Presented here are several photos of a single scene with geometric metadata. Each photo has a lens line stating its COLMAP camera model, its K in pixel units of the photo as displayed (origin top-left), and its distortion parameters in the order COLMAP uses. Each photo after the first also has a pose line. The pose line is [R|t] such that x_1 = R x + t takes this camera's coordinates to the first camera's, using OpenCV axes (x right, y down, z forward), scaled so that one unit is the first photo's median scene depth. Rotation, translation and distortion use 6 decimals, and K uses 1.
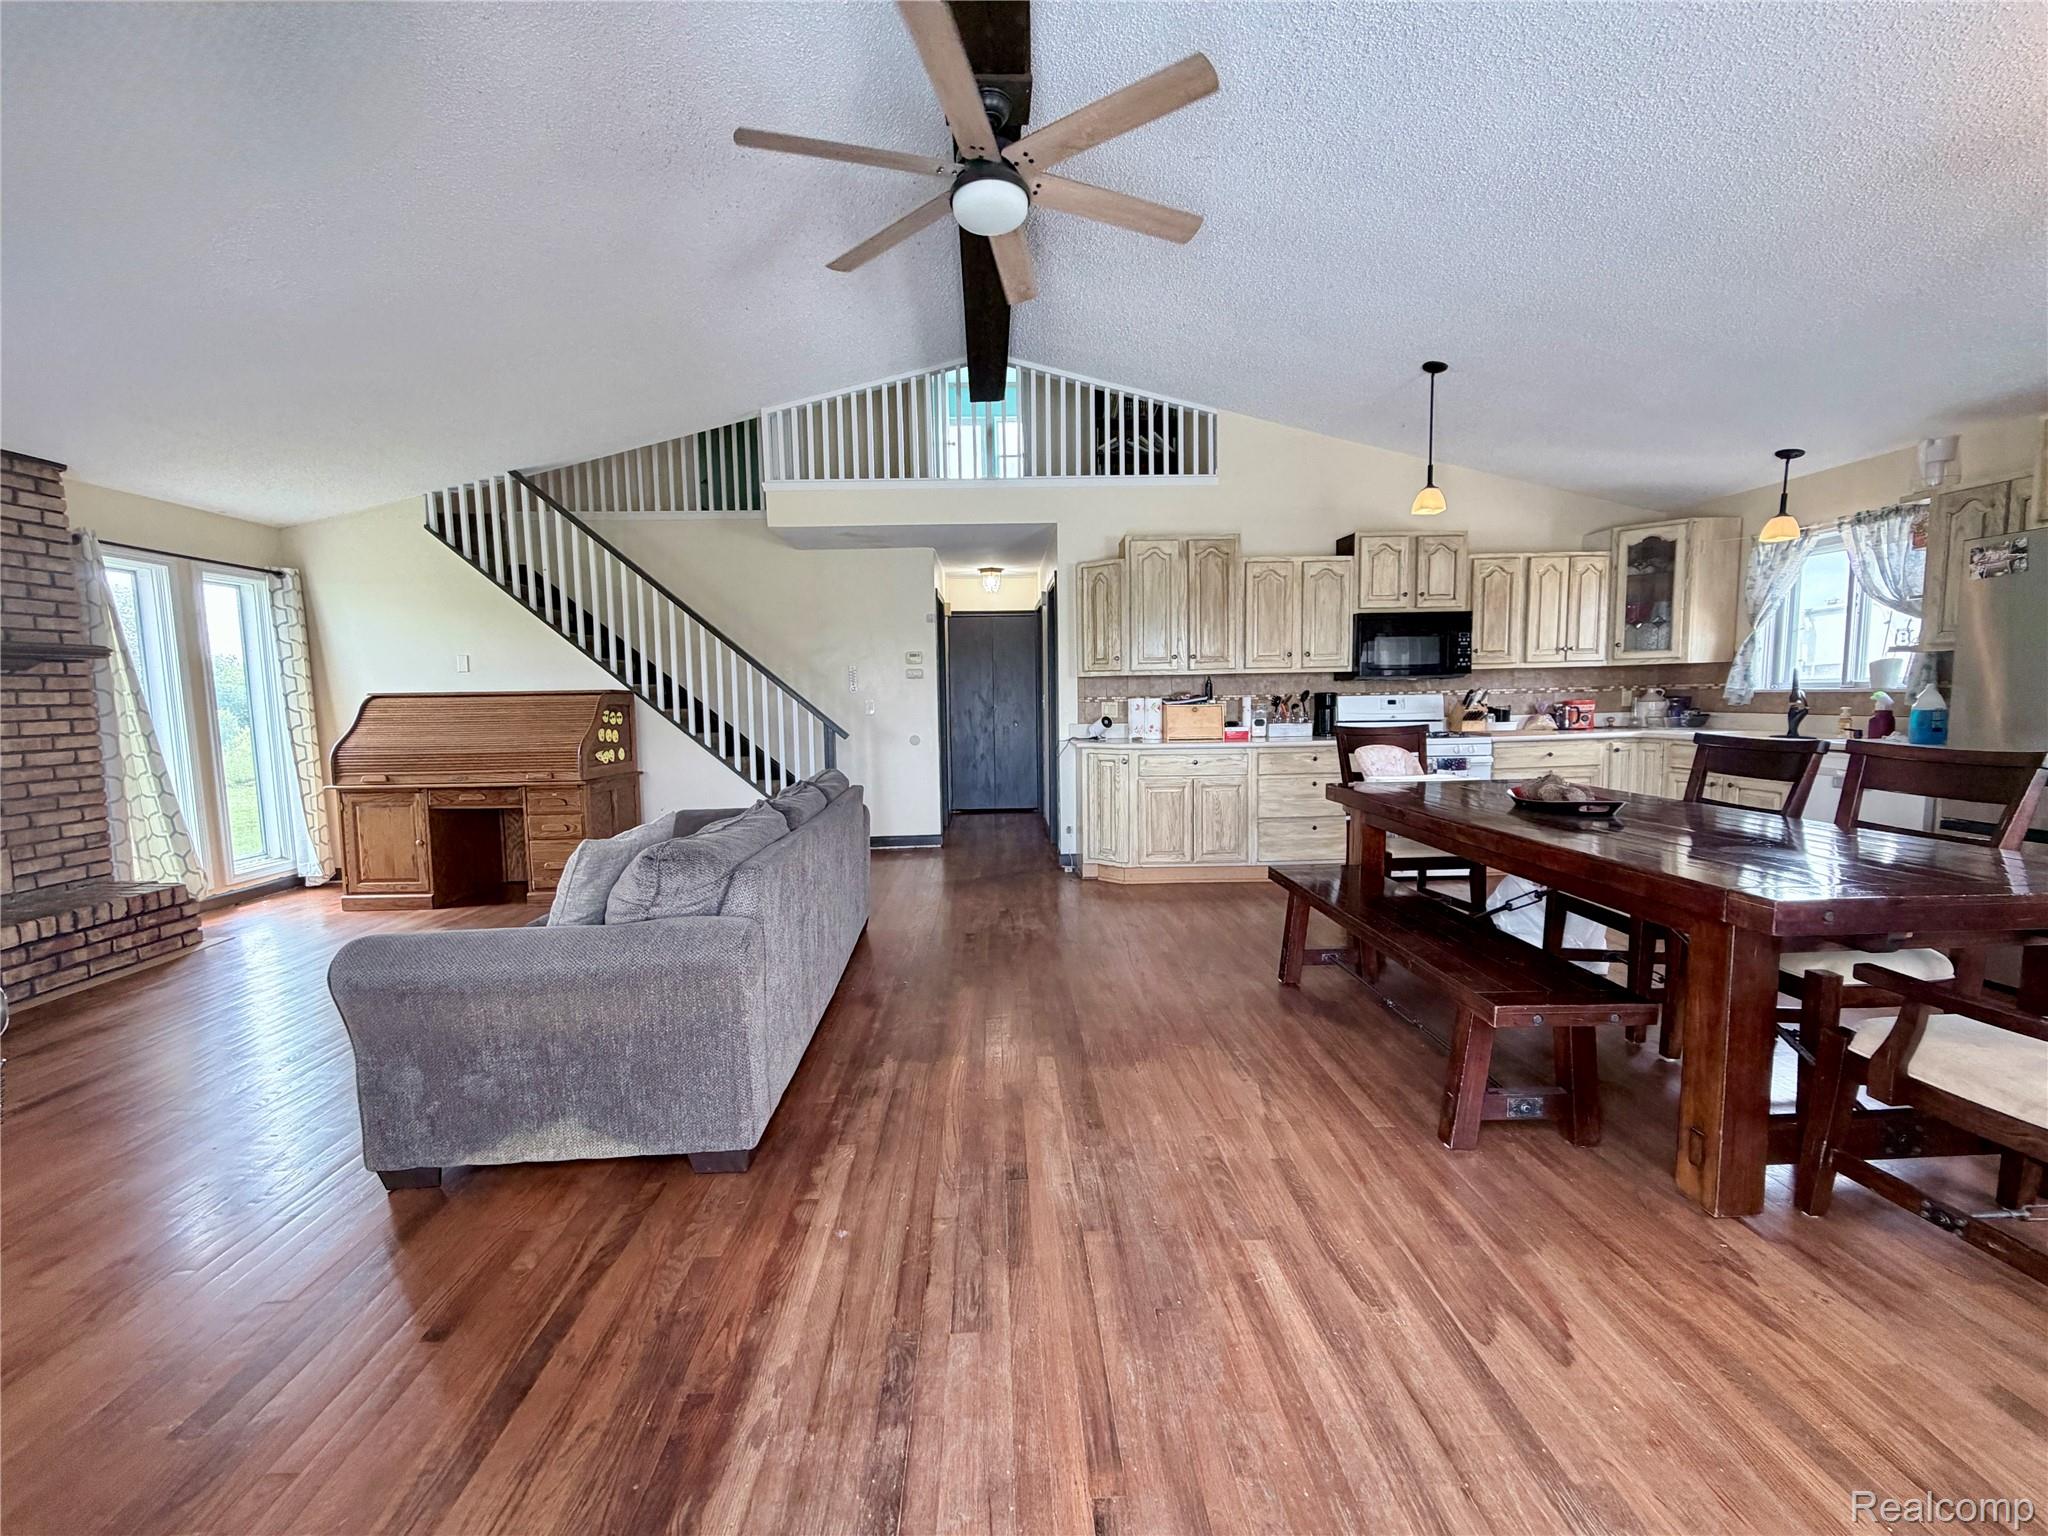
lens RADIAL K [[821.5, 0, 1024.0], [0, 821.5, 768.0], [0, 0, 1]] dist [0.000357, 0.000031]
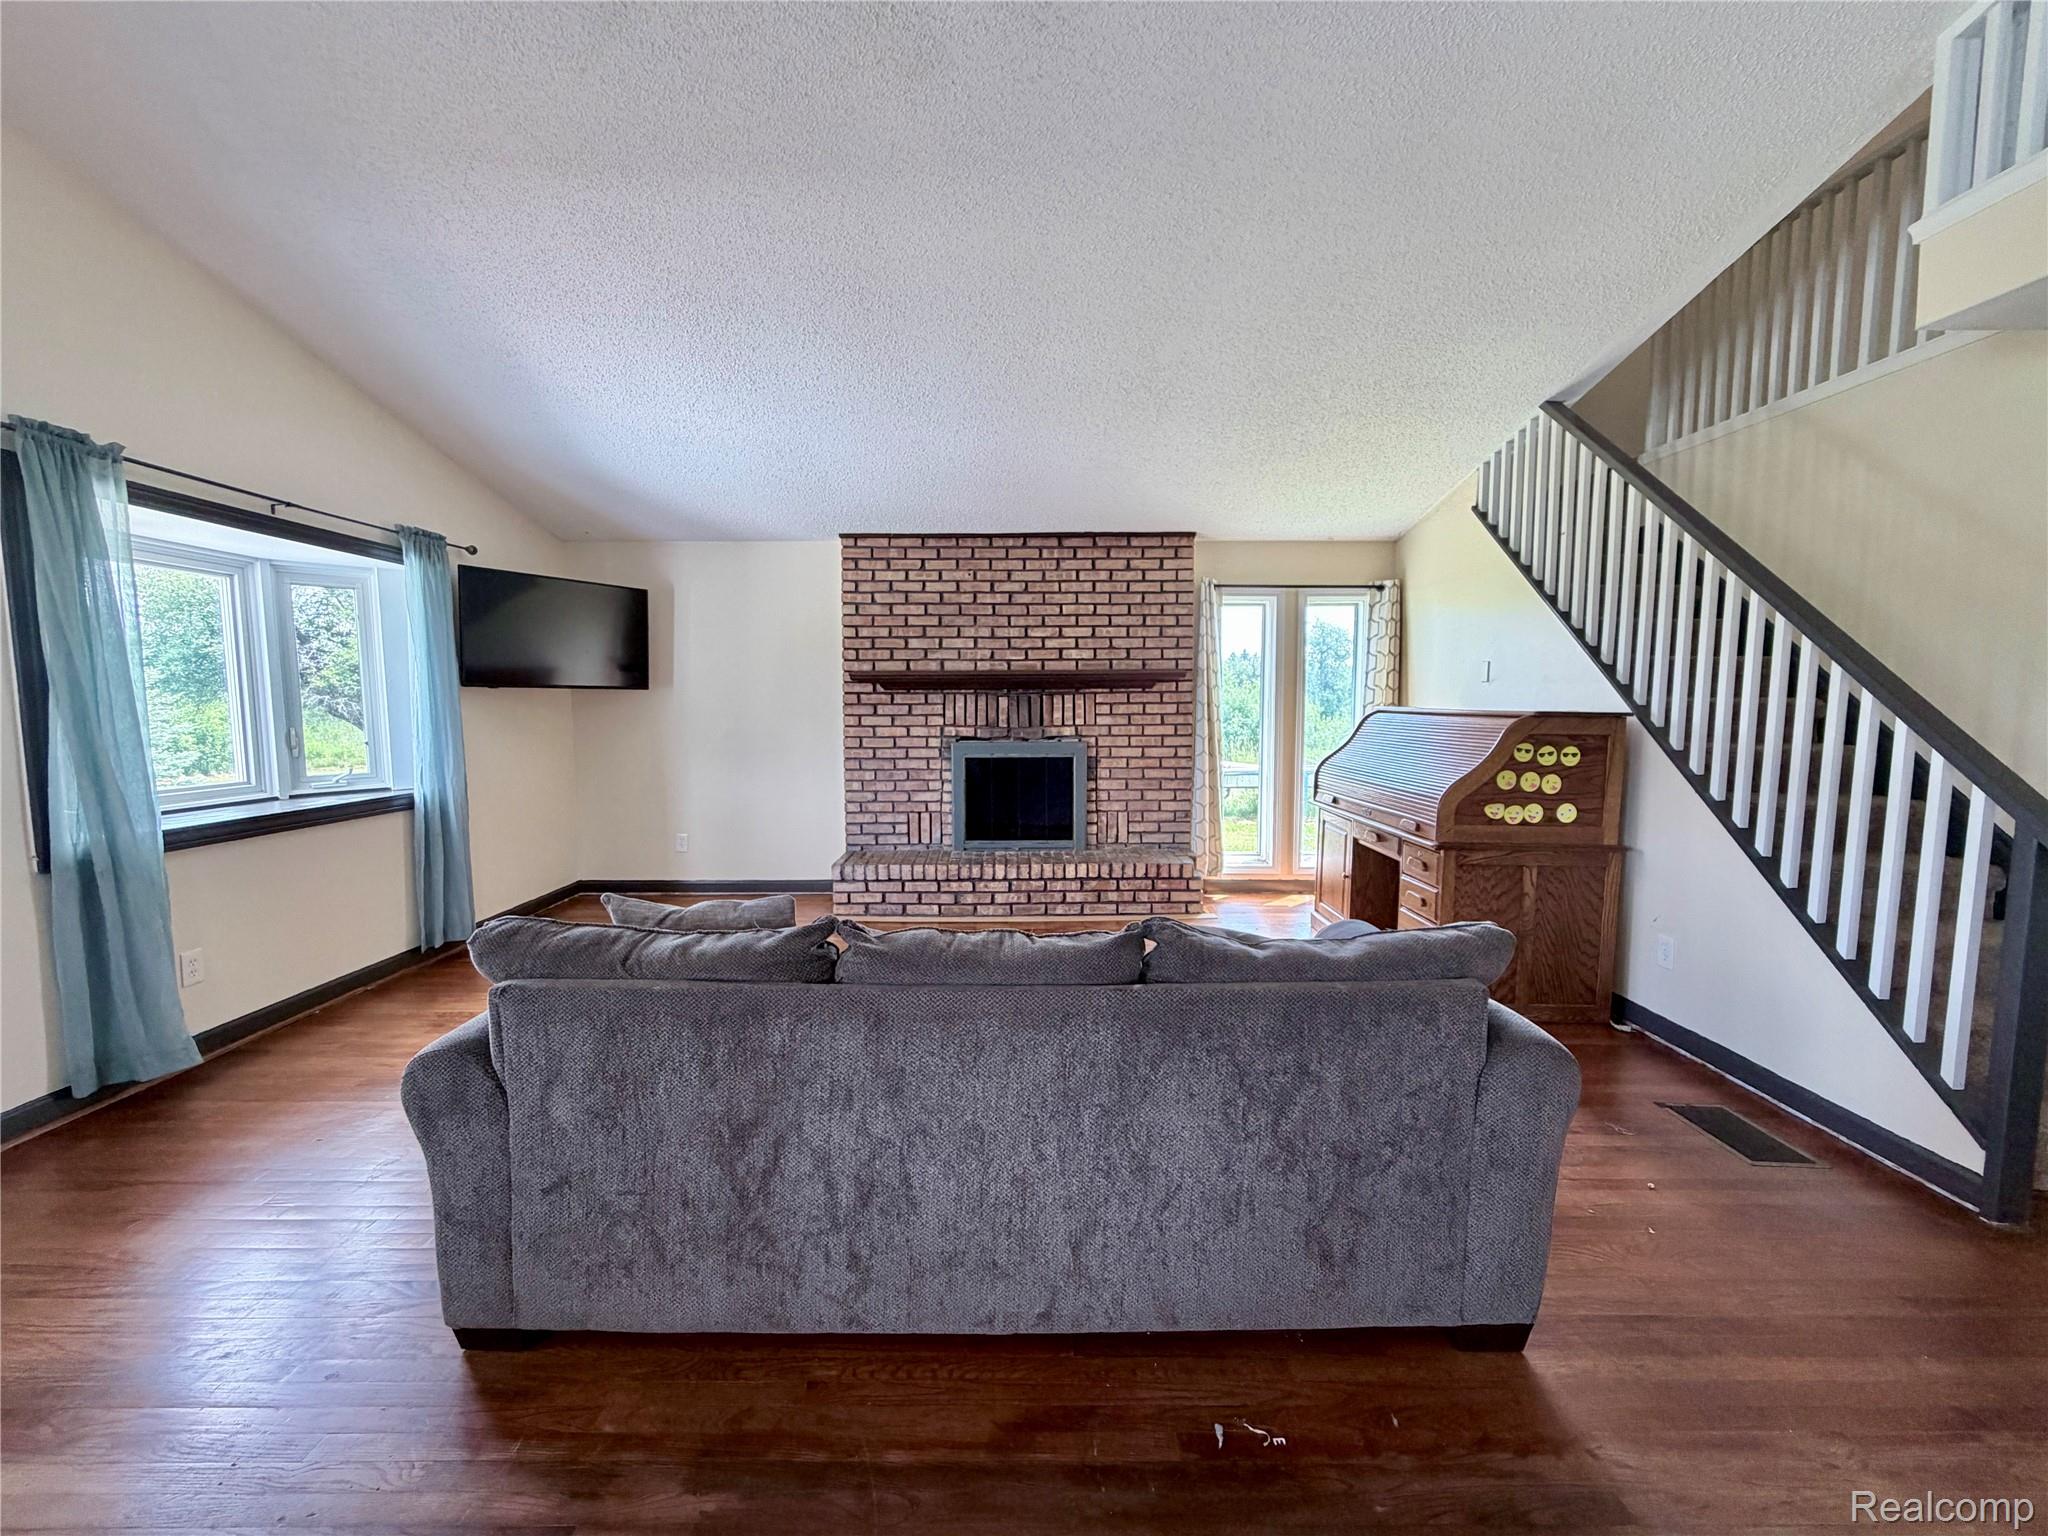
lens RADIAL K [[821.5, 0, 1024.0], [0, 821.5, 768.0], [0, 0, 1]] dist [0.000357, 0.000031]
pose [[-0.035945, 0.098613, -0.994476, 0.148645], [-0.089234, 0.990828, 0.101477, -0.080182], [0.995362, 0.092388, -0.026816, 0.622447]]
